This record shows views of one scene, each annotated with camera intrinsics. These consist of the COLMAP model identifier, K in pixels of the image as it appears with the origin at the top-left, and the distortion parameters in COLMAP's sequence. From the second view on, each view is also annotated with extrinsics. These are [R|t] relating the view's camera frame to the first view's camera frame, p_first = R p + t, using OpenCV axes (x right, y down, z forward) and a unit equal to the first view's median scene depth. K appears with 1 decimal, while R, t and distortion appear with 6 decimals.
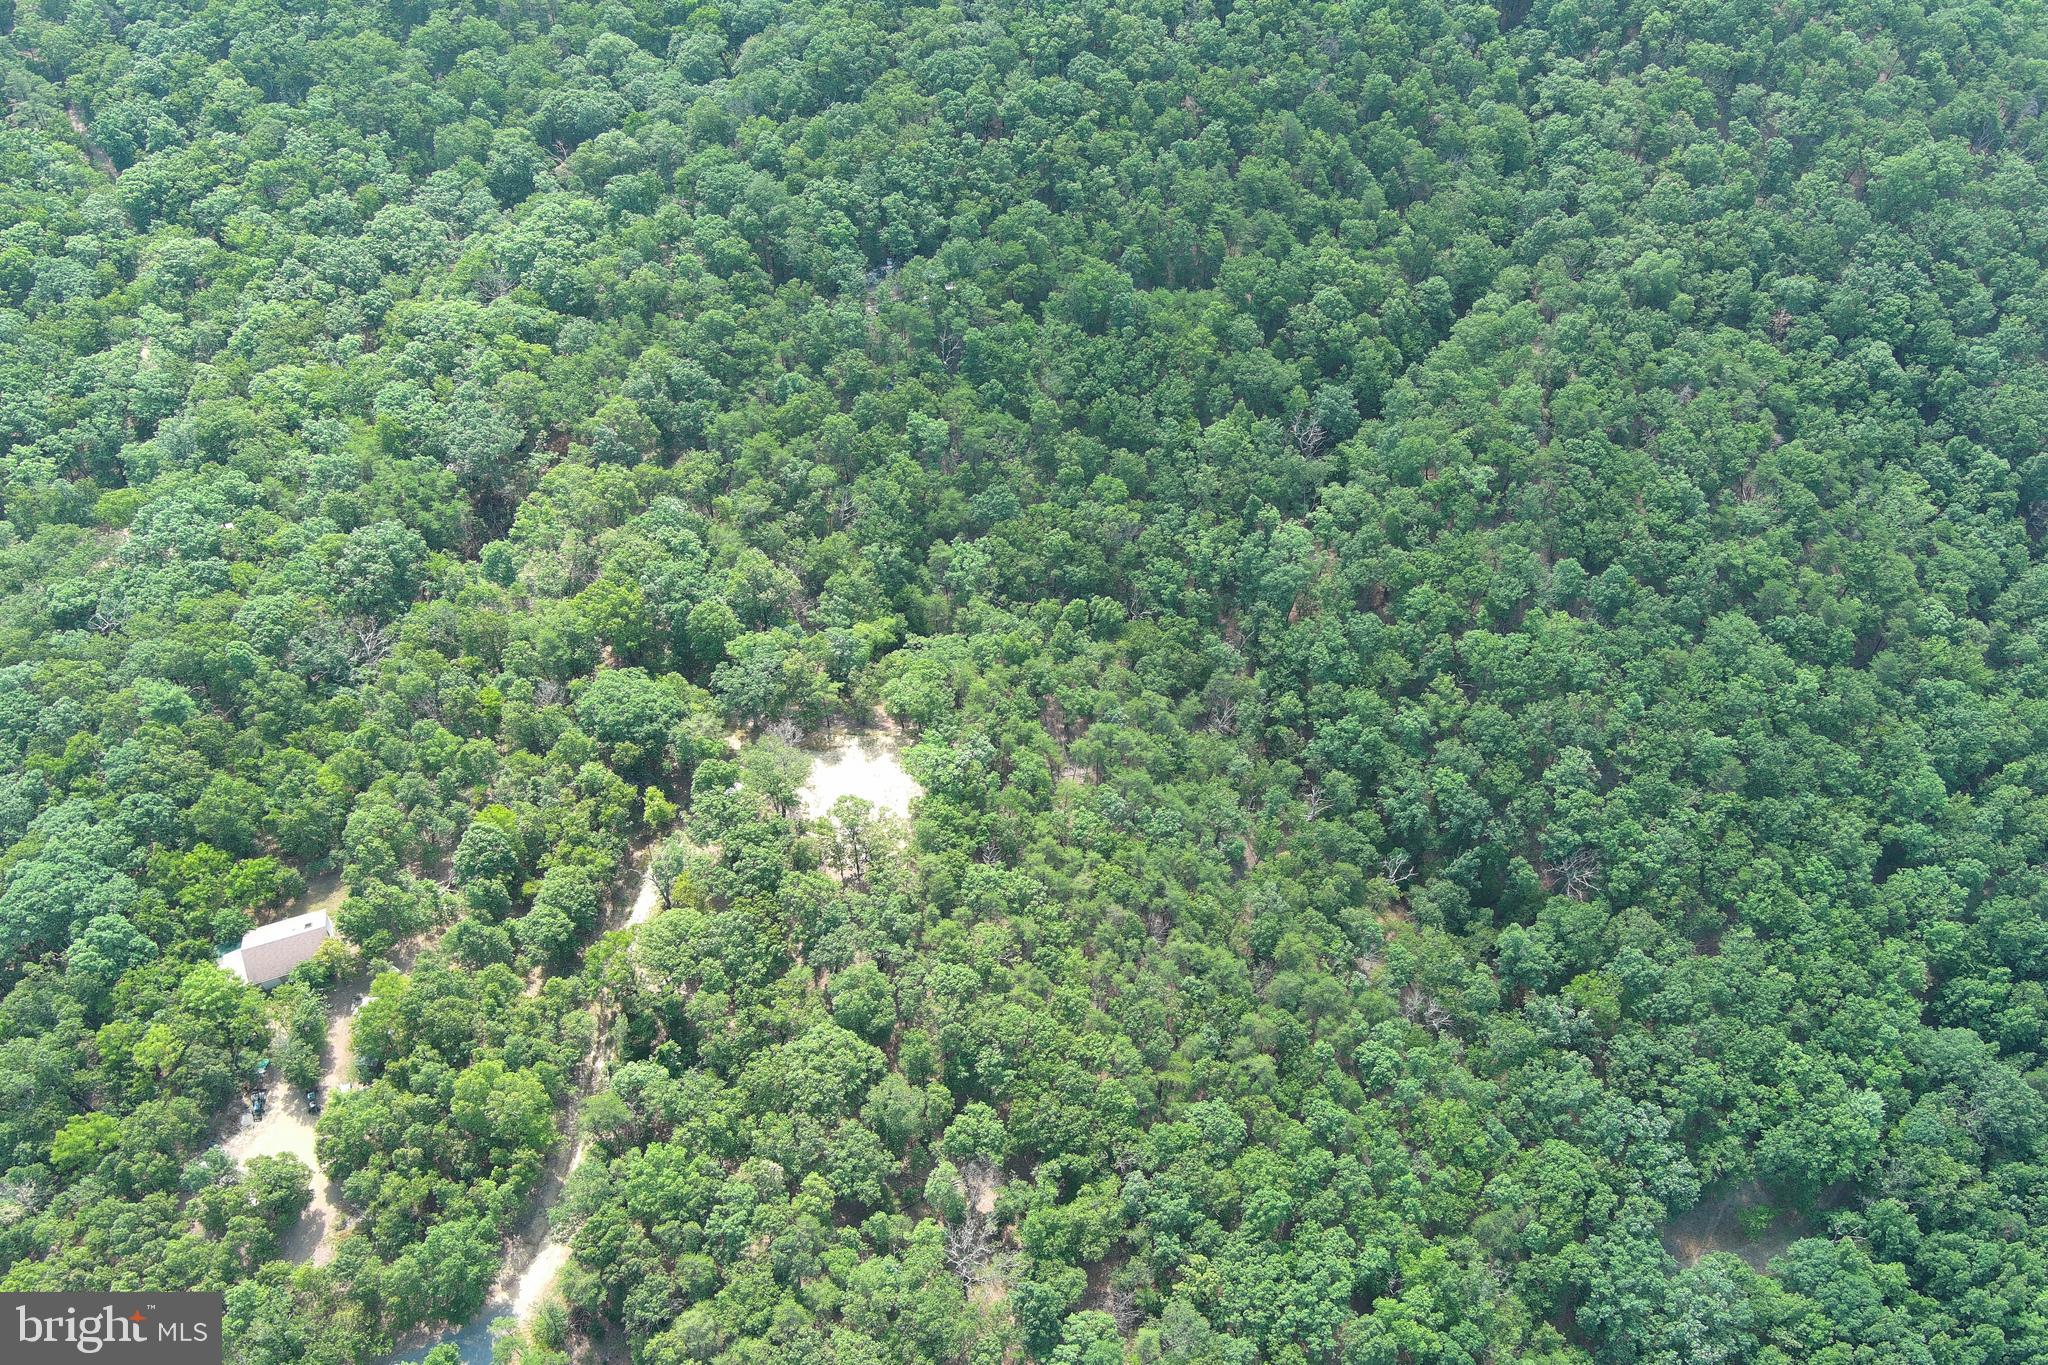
lens RADIAL K [[1602.8, 0, 1020.1], [0, 1602.8, 729.4], [0, 0, 1]] dist [0.025494, -0.038130]
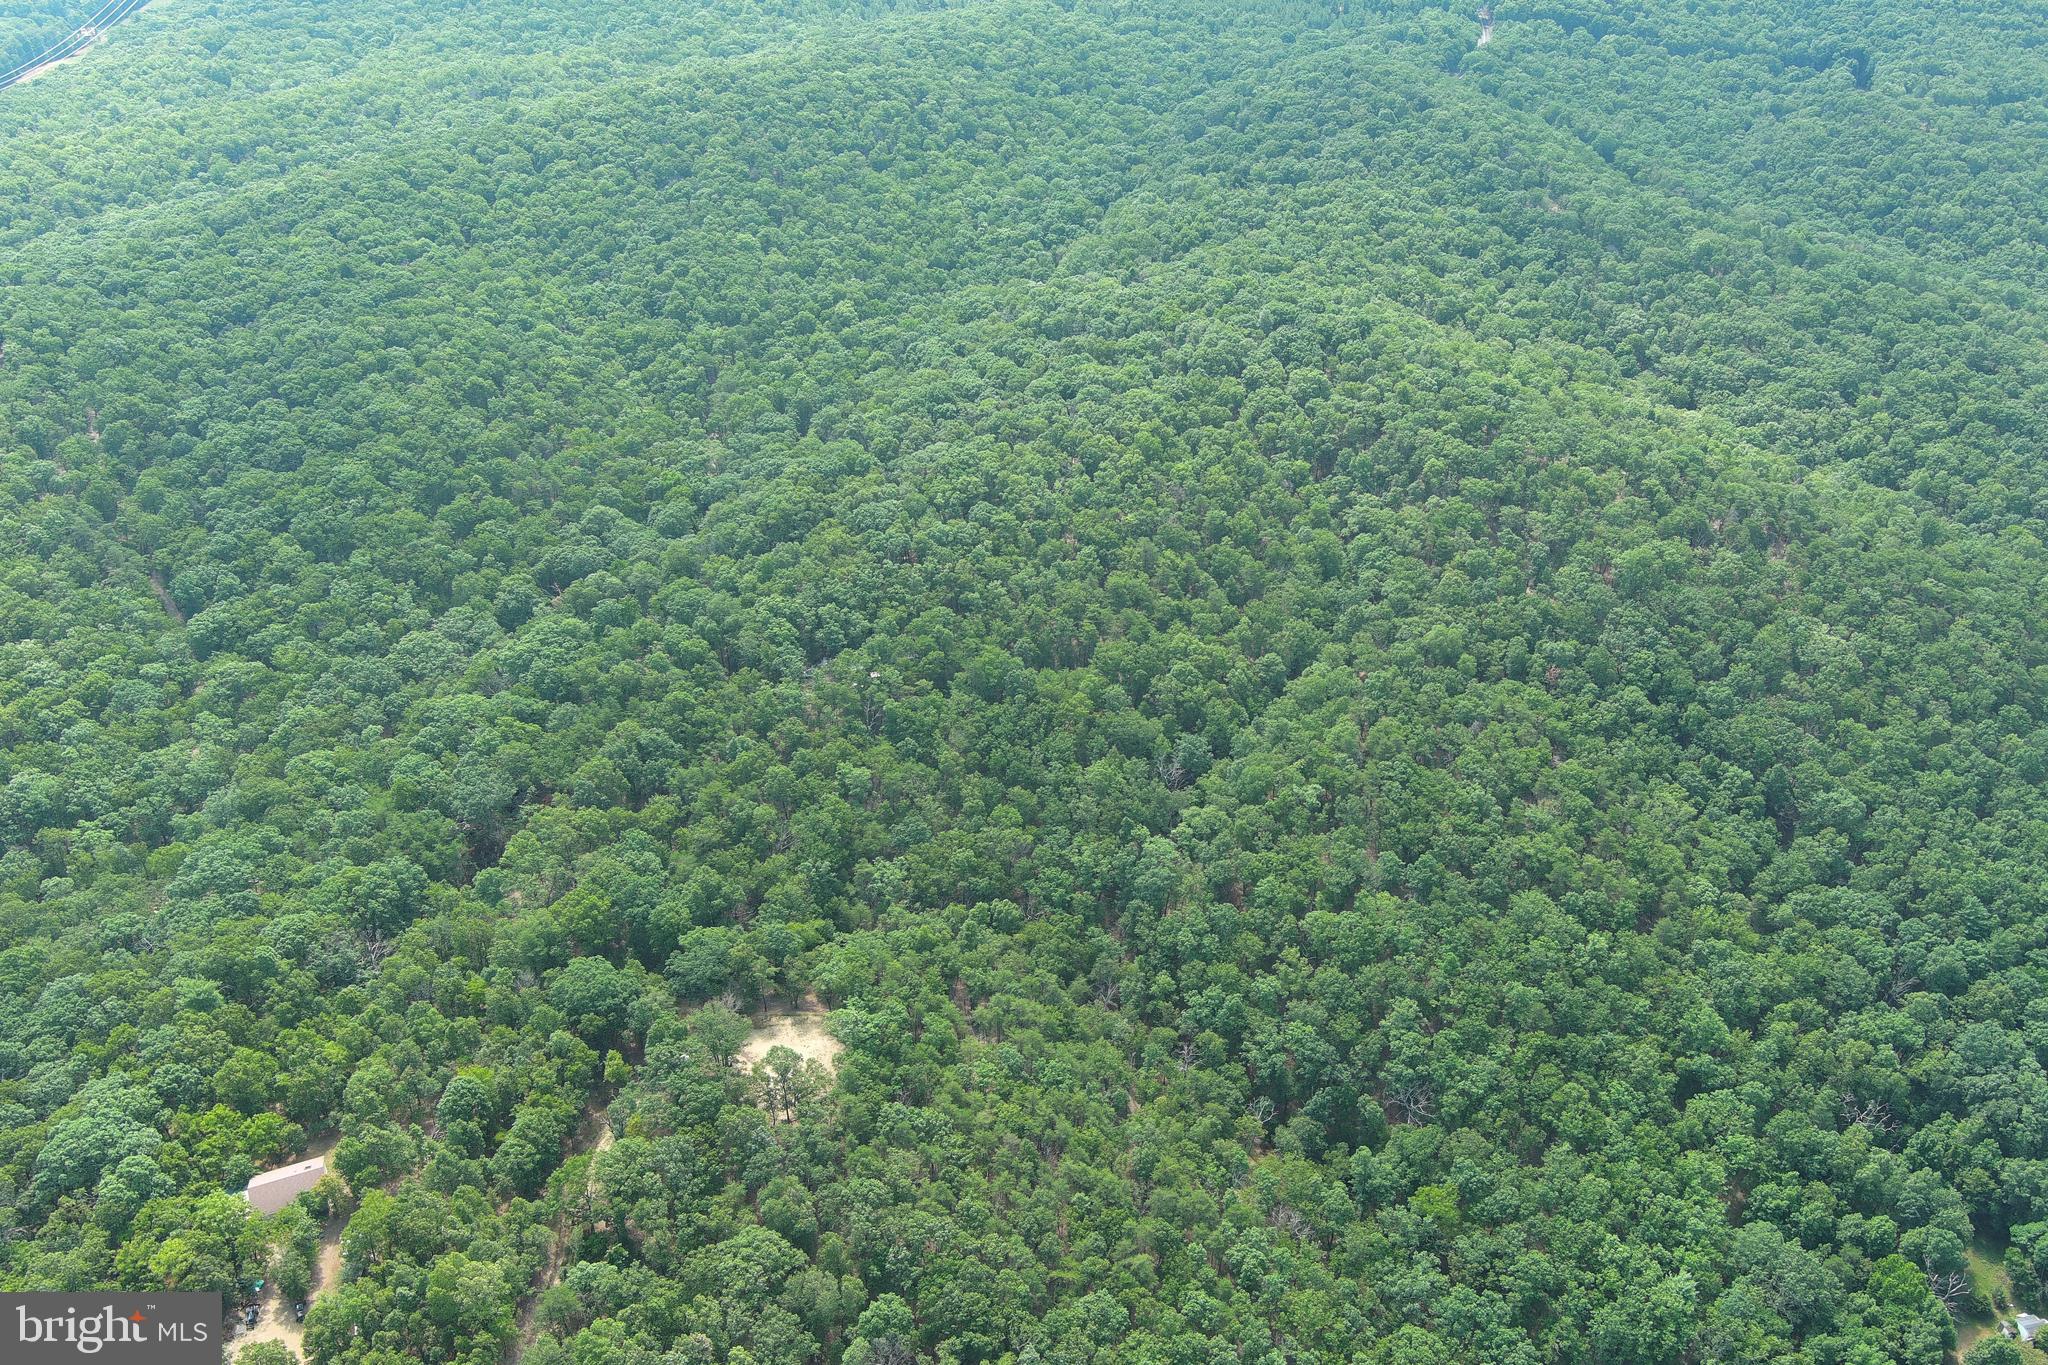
lens RADIAL K [[1602.8, 0, 1020.1], [0, 1602.8, 729.4], [0, 0, 1]] dist [0.025494, -0.038130]
pose [[0.999090, -0.036114, 0.022701, 0.042934], [0.041364, 0.950222, -0.308817, 0.163277], [-0.010419, 0.309475, 0.950850, -0.161970]]
